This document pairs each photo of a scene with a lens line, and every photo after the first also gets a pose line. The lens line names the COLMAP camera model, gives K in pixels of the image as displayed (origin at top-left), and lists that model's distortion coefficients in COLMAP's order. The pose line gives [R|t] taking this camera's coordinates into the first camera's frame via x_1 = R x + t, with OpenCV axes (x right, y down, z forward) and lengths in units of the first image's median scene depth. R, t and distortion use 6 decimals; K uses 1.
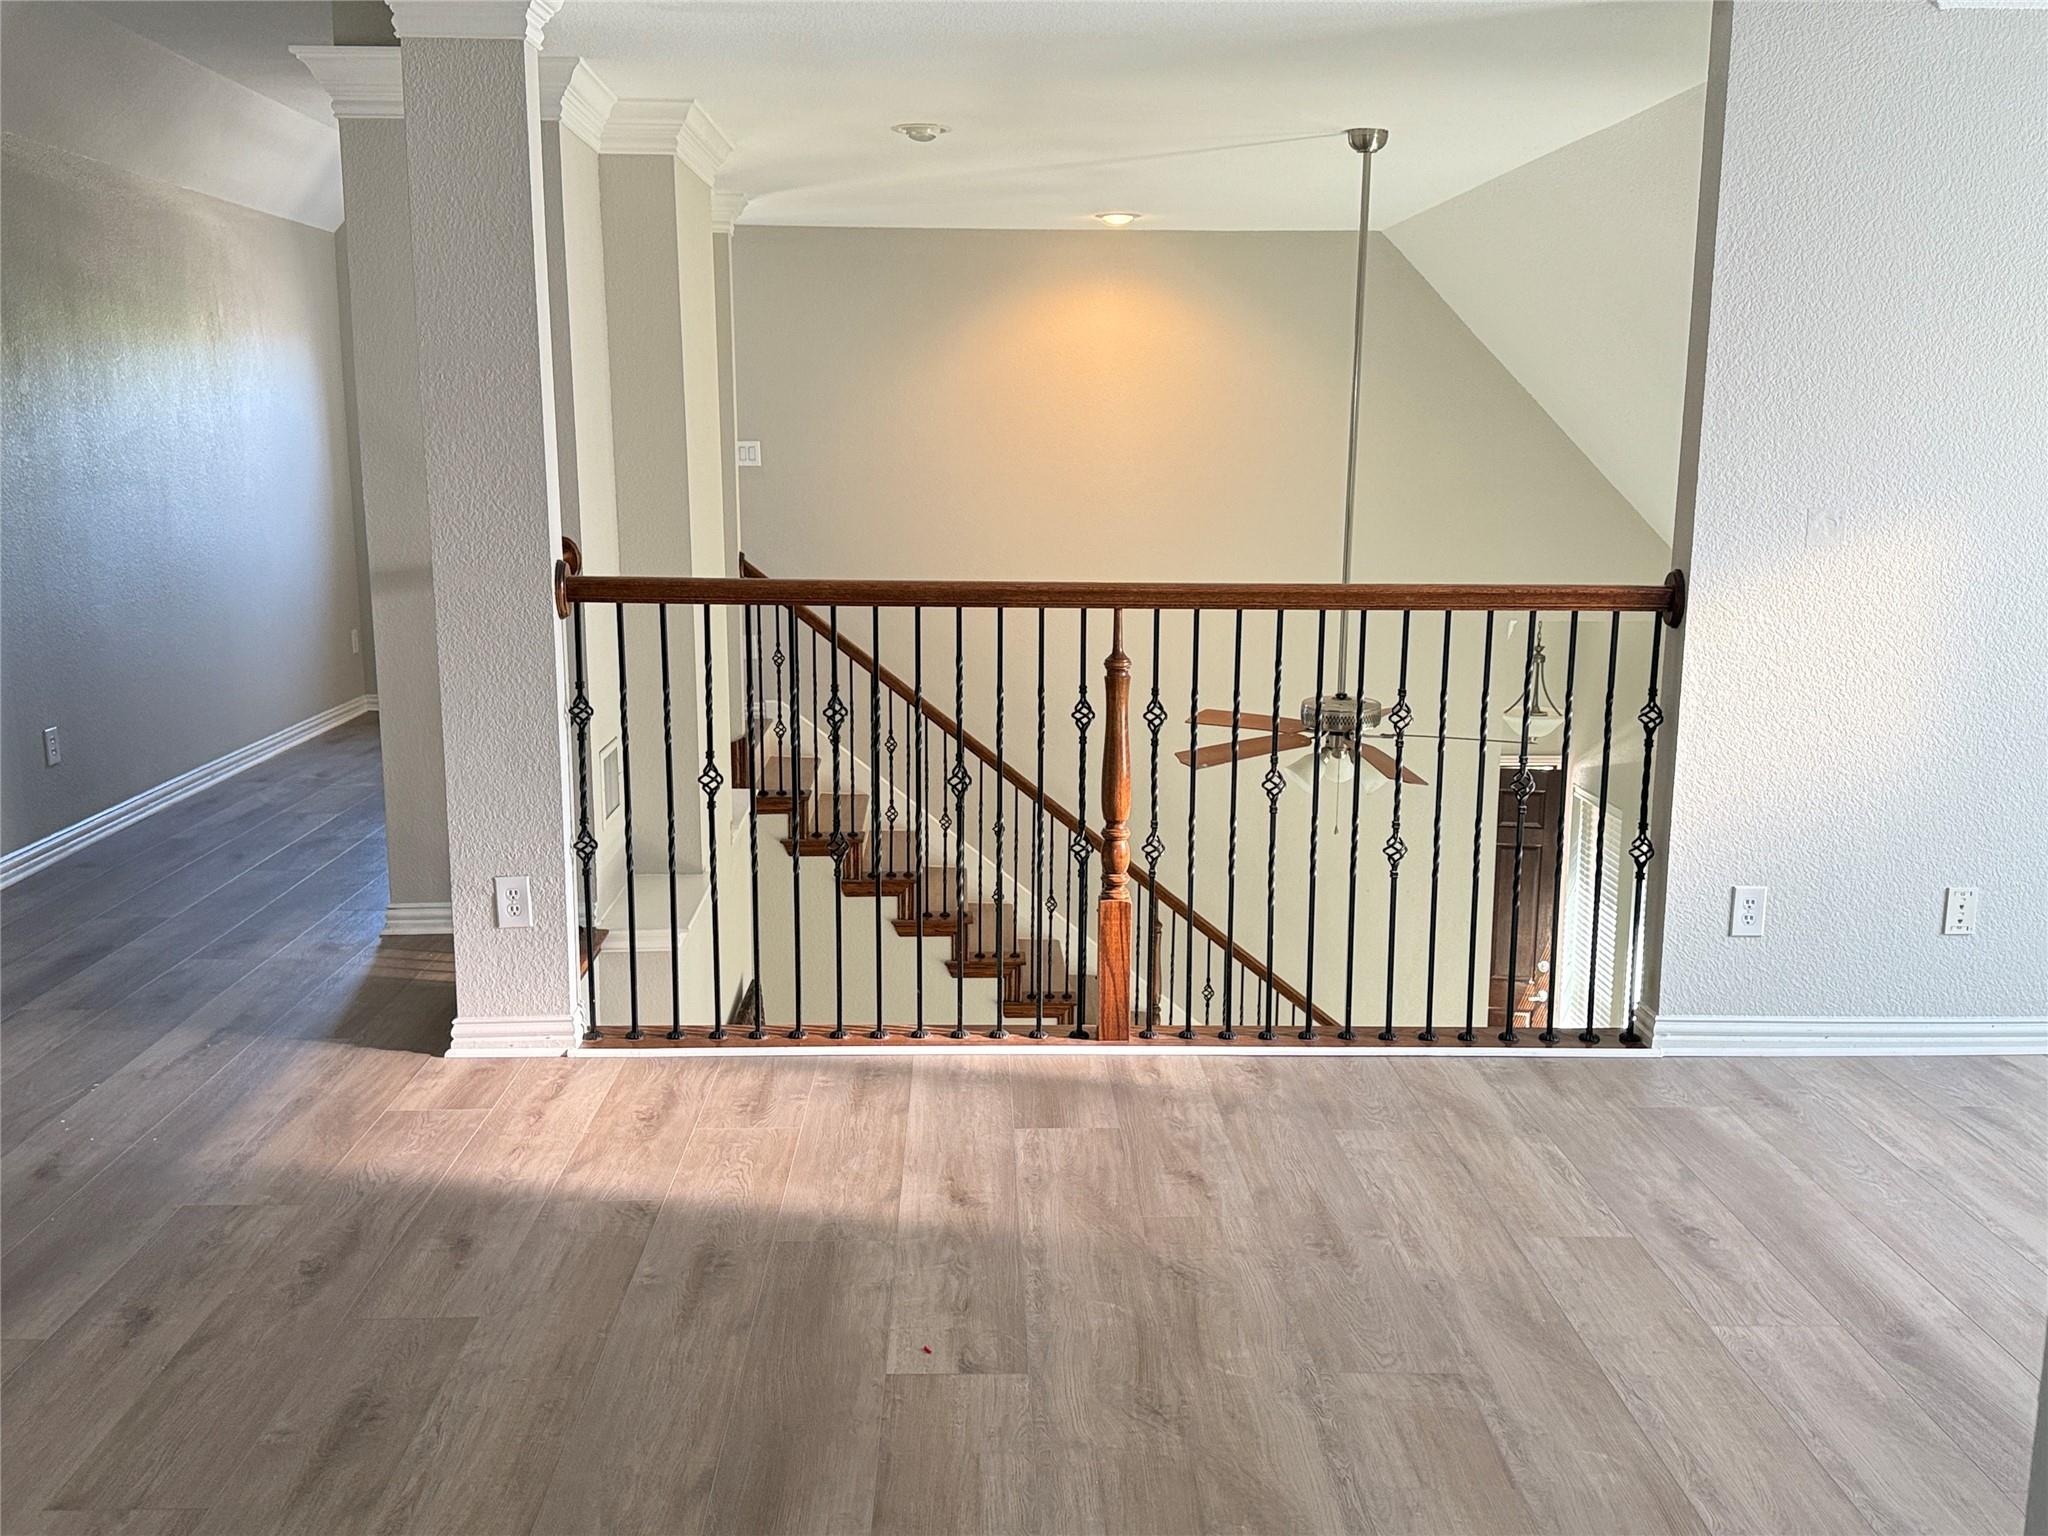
lens RADIAL K [[1842.2, 0, 1016.7], [0, 1842.2, 760.8], [0, 0, 1]] dist [0.134848, -0.239353]
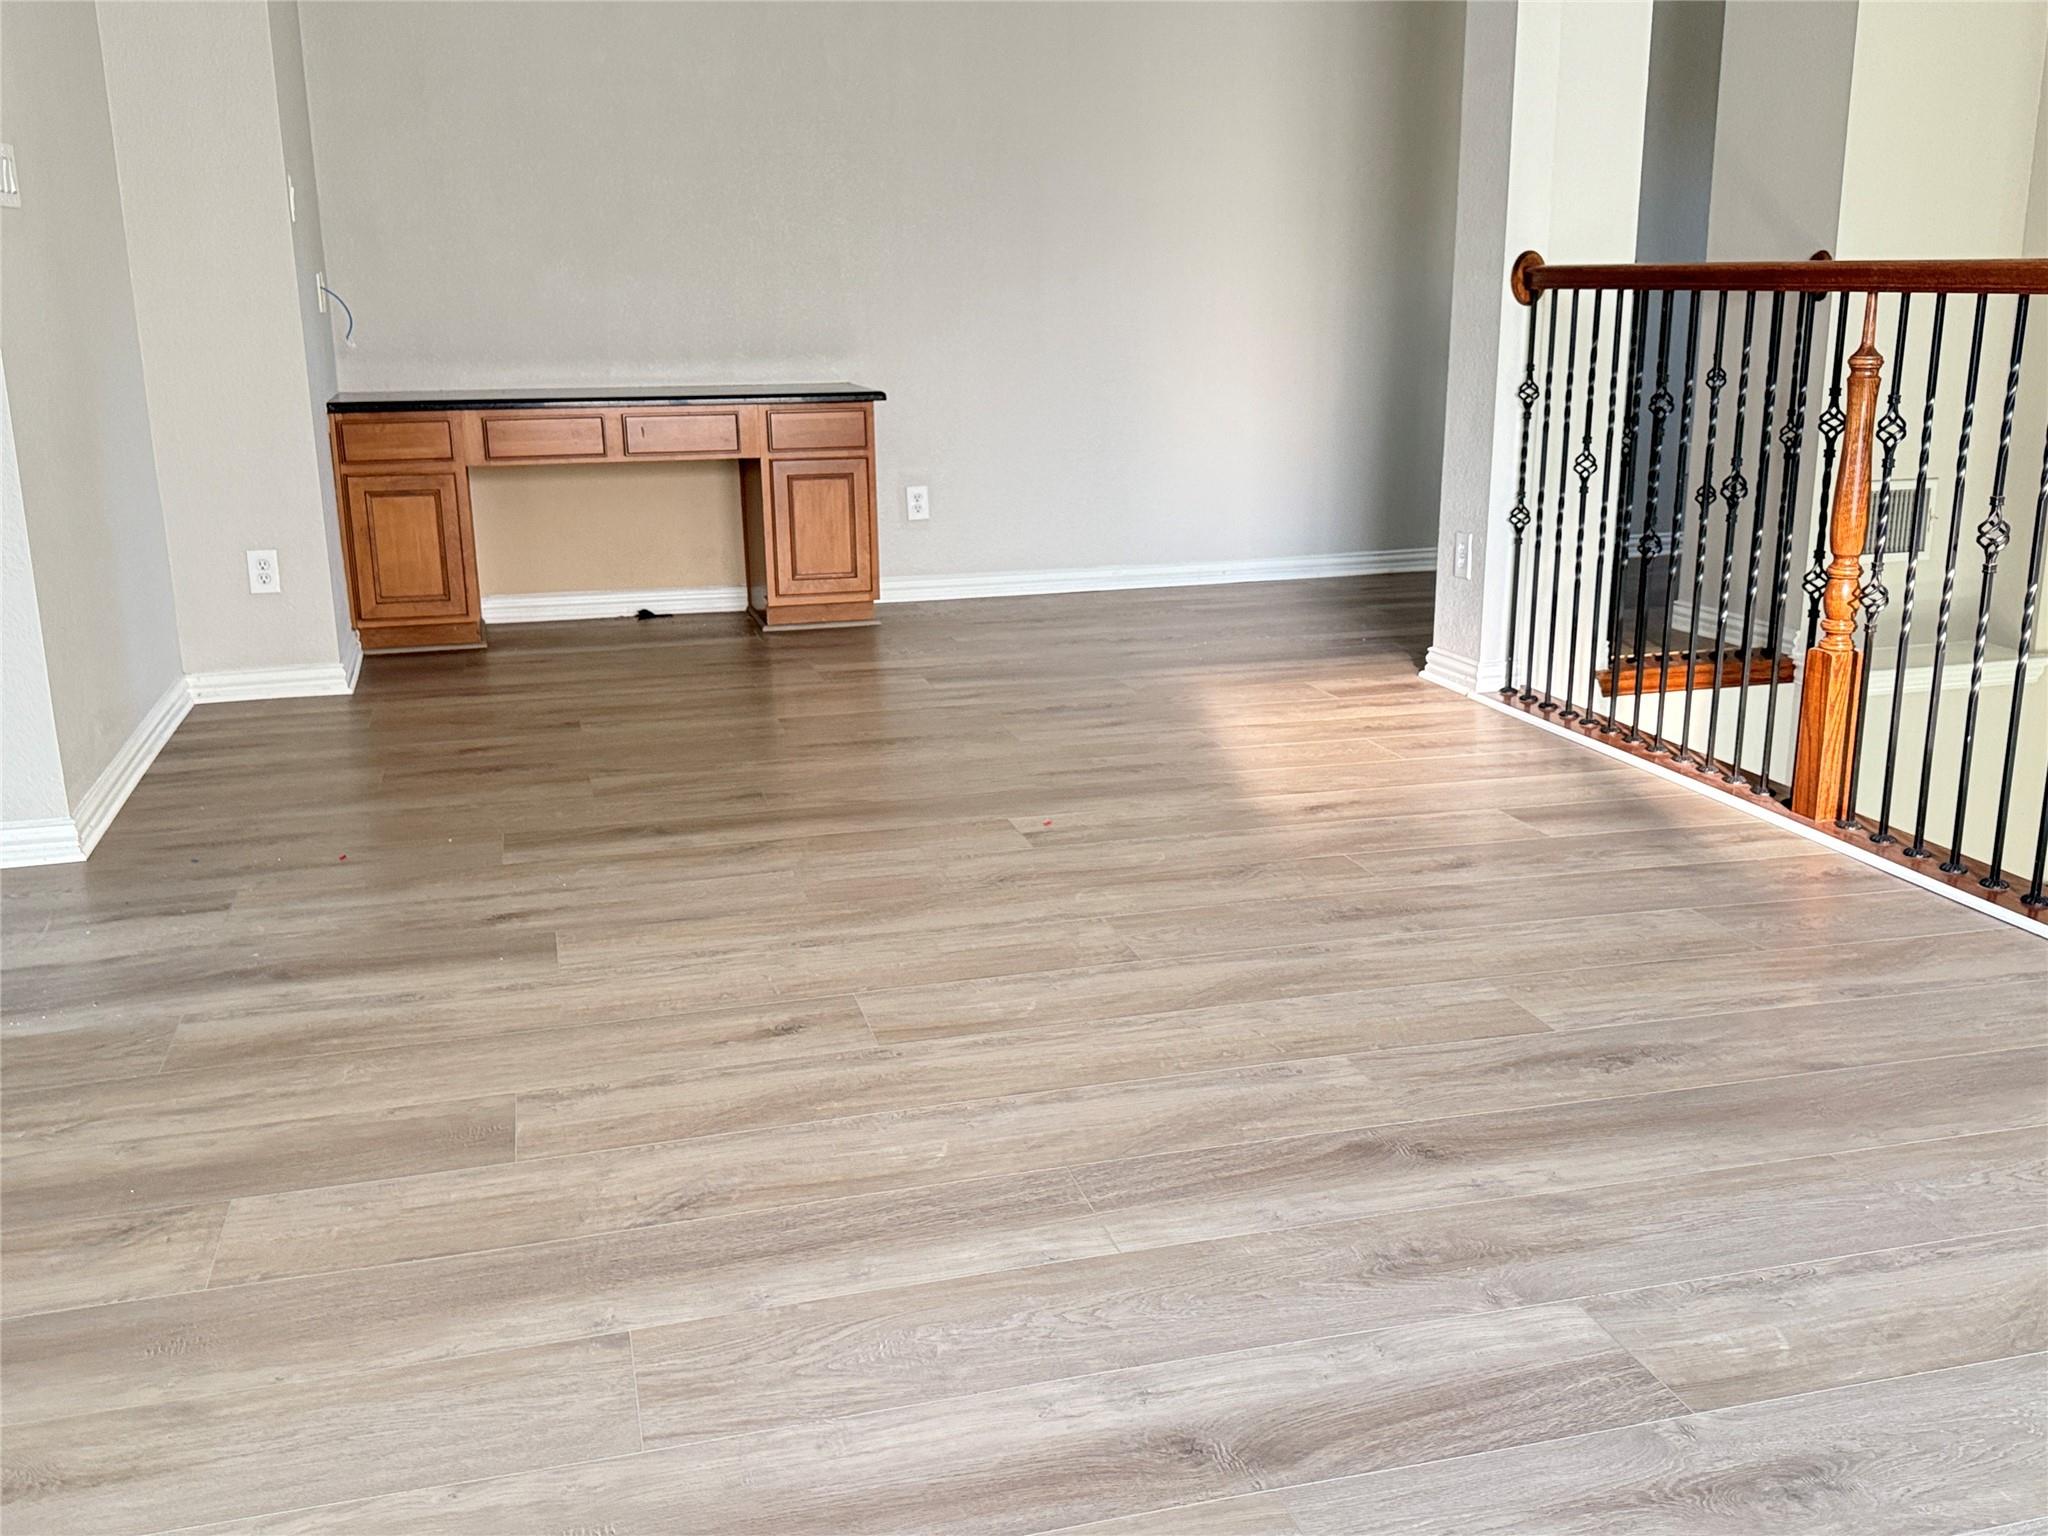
lens RADIAL K [[1842.2, 0, 1019.2], [0, 1842.2, 764.9], [0, 0, 1]] dist [0.134848, -0.239353]
pose [[0.246136, 0.240043, -0.939040, 0.961914], [-0.153670, 0.966257, 0.206721, 0.003207], [0.956976, 0.093421, 0.274718, 0.496500]]
